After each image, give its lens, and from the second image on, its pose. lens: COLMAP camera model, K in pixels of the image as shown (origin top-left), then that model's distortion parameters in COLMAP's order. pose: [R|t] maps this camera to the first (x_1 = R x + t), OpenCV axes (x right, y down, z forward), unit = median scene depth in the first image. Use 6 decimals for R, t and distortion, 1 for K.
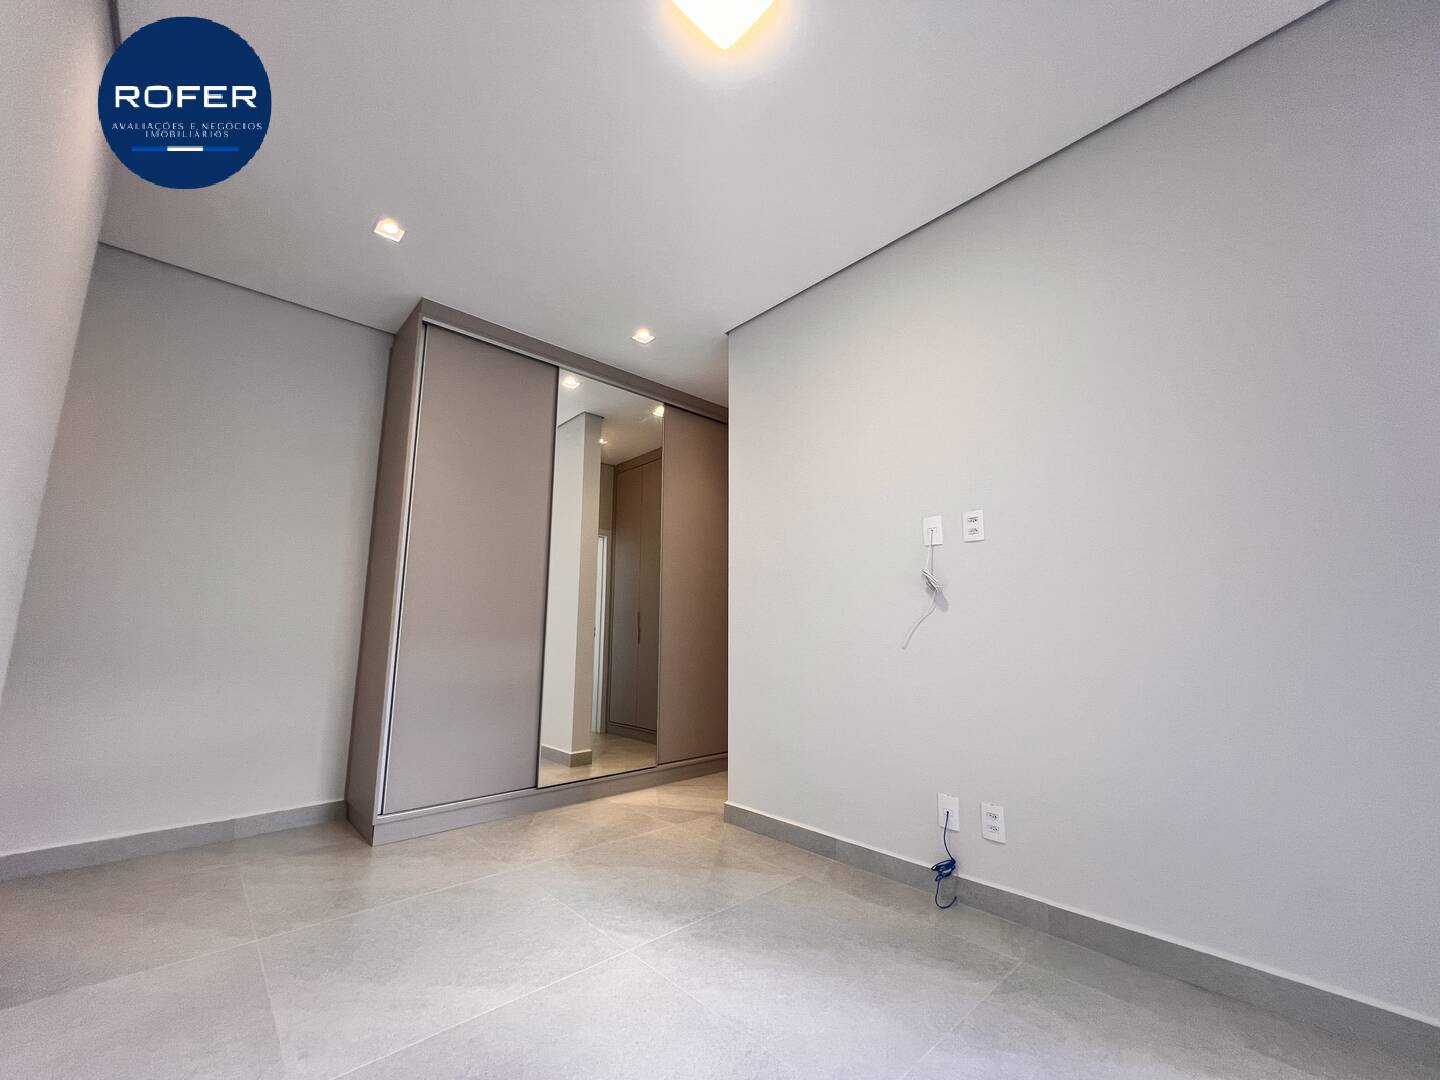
lens RADIAL K [[579.0, 0, 717.6], [0, 579.0, 538.1], [0, 0, 1]] dist [-0.000388, 0.000035]
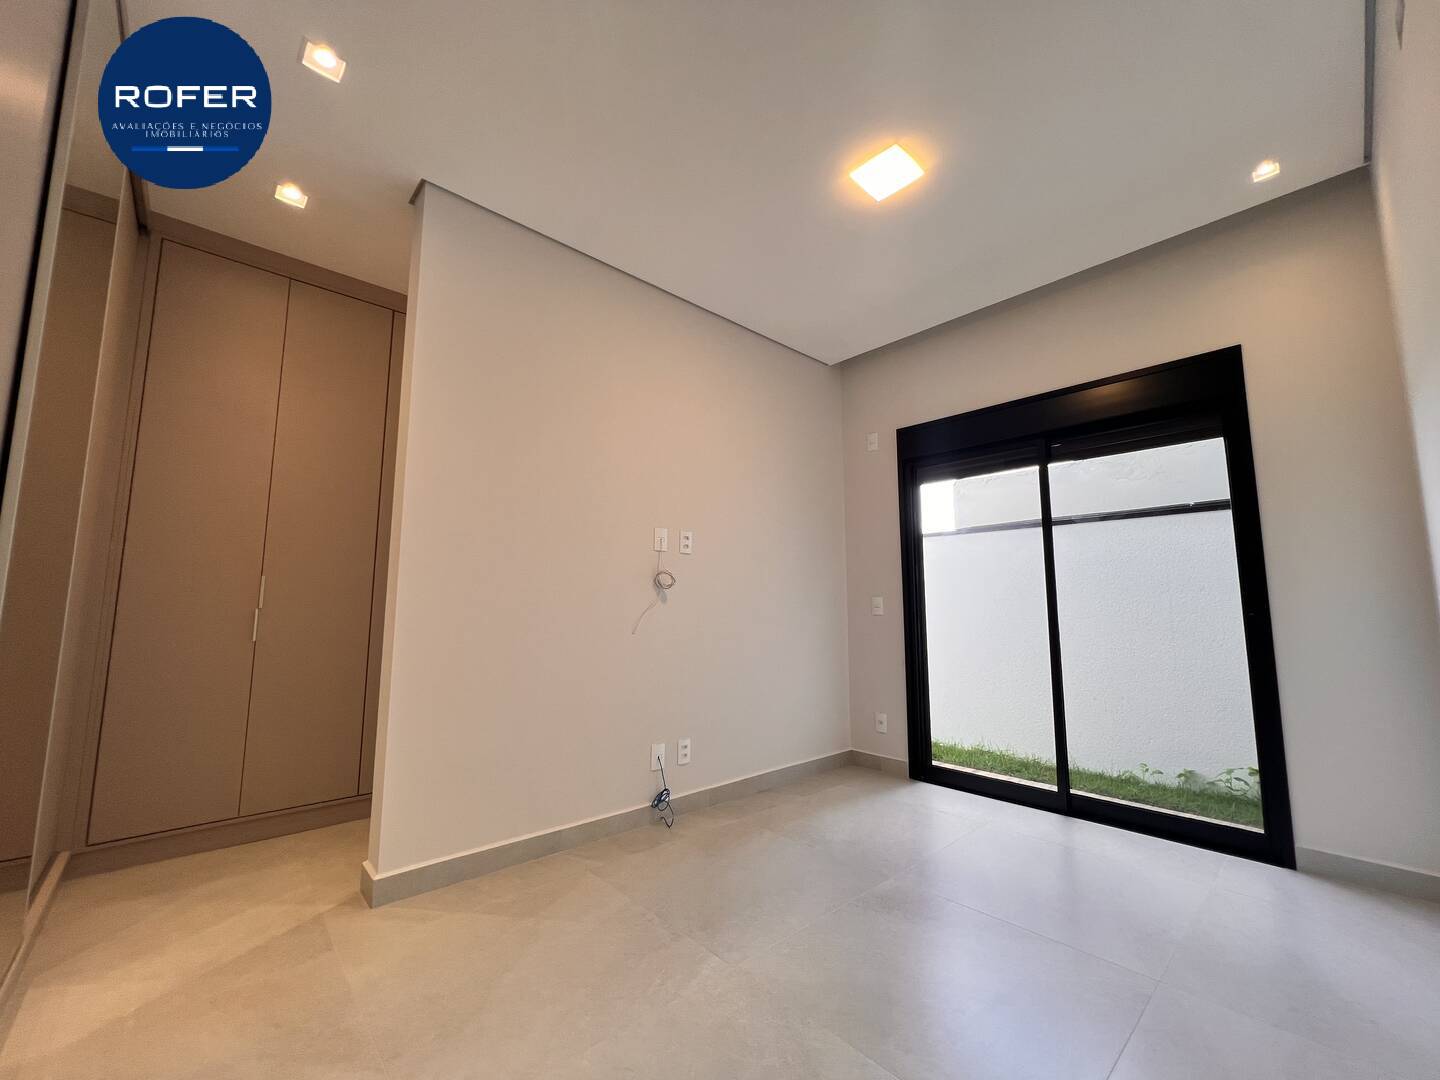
lens RADIAL K [[579.0, 0, 717.6], [0, 579.0, 538.1], [0, 0, 1]] dist [-0.000388, 0.000035]
pose [[0.002831, 0.122129, 0.992510, -0.902024], [-0.166412, 0.978732, -0.119959, 0.117963], [-0.986052, -0.164826, 0.023095, 0.867091]]
